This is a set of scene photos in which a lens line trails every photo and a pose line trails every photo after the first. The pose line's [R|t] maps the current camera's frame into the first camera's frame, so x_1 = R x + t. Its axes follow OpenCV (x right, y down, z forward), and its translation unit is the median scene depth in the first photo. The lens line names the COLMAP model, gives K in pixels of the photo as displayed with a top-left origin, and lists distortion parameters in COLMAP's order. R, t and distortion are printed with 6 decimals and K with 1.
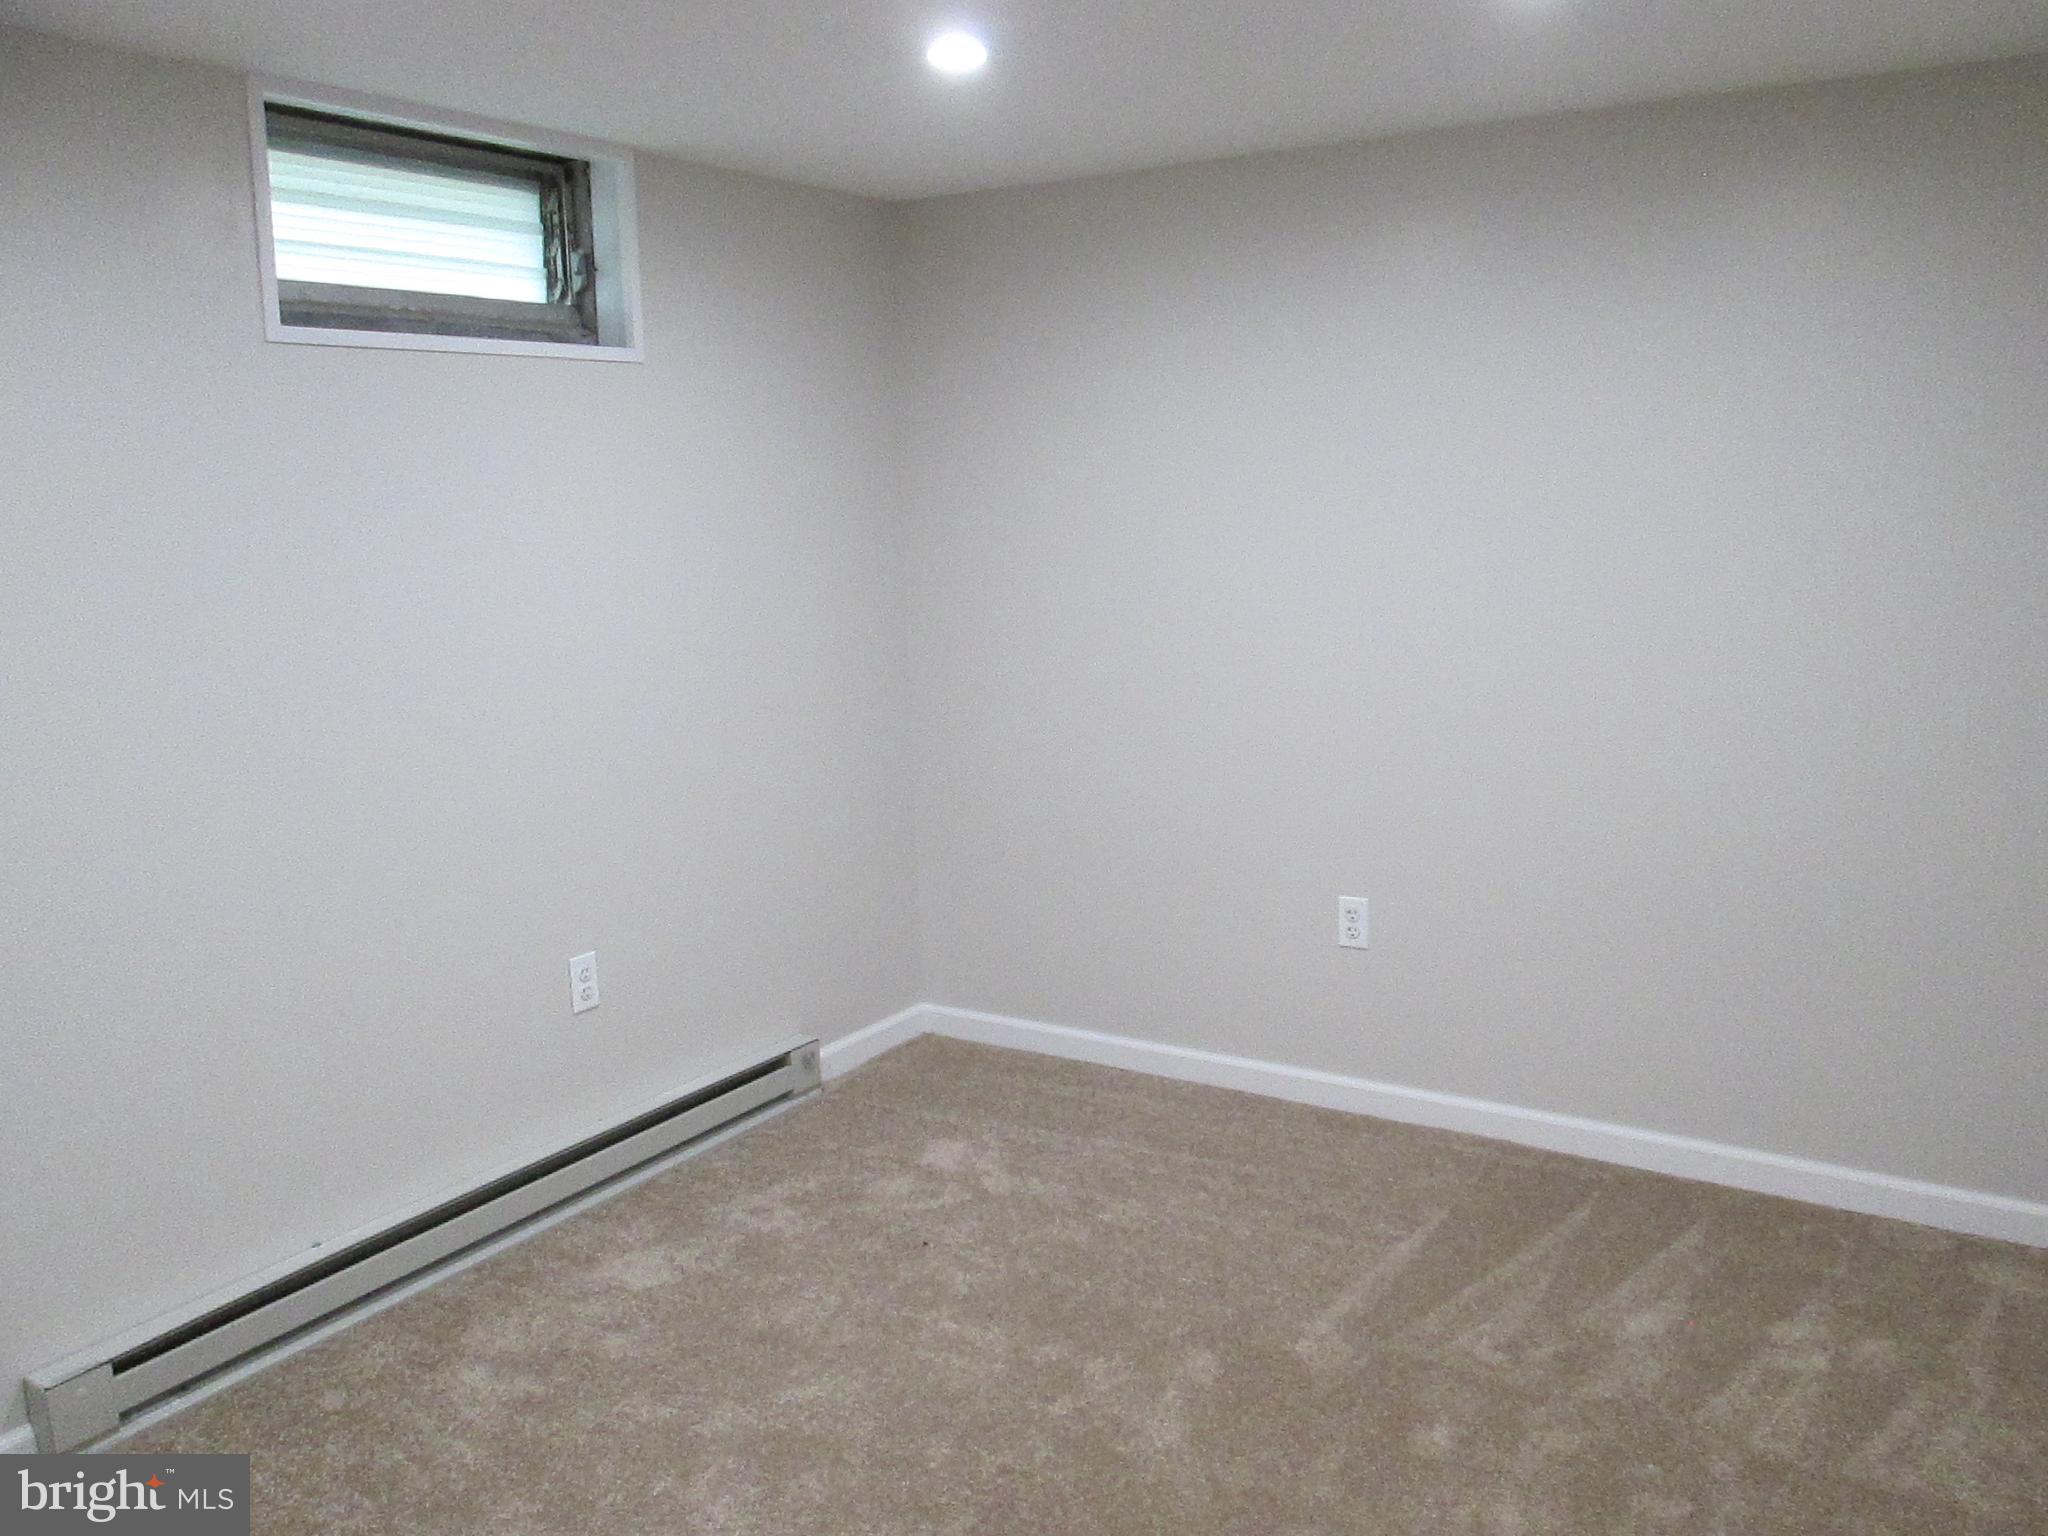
lens RADIAL K [[1753.6, 0, 1024.0], [0, 1753.6, 768.0], [0, 0, 1]] dist [-0.007973, -0.000080]
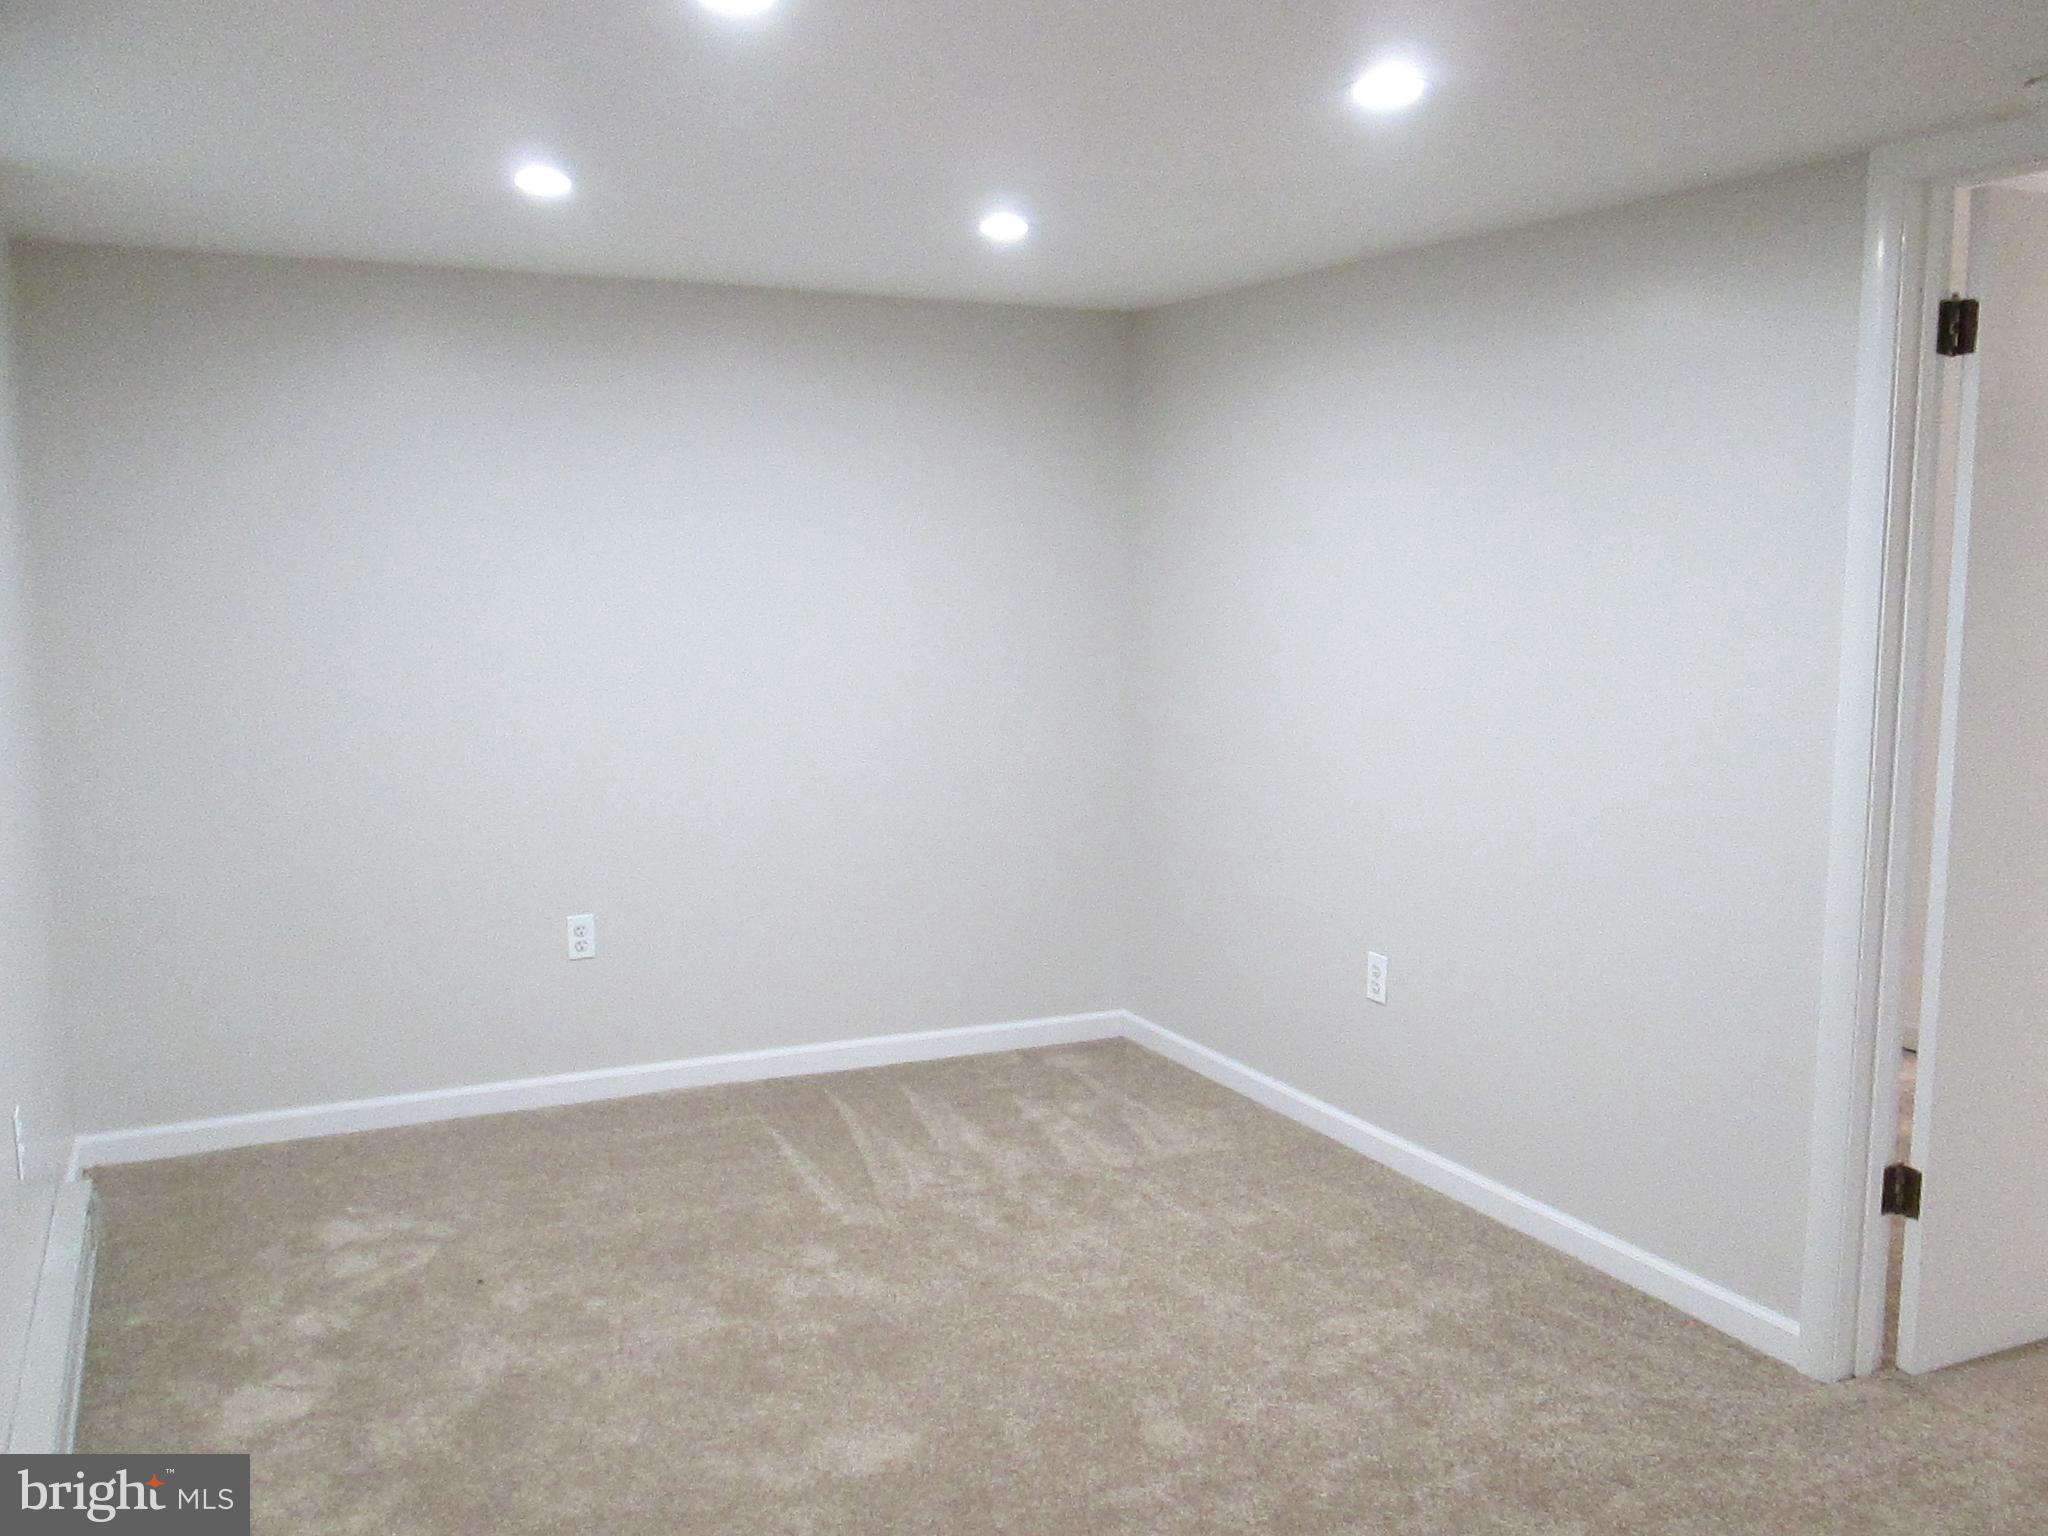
lens RADIAL K [[1692.5, 0, 1024.0], [0, 1692.5, 768.0], [0, 0, 1]] dist [-0.054596, 0.003906]
pose [[0.515455, -0.078499, 0.853314, -0.701780], [0.138114, 0.990387, 0.007679, 0.011527], [-0.845713, 0.113896, 0.521341, 0.190892]]
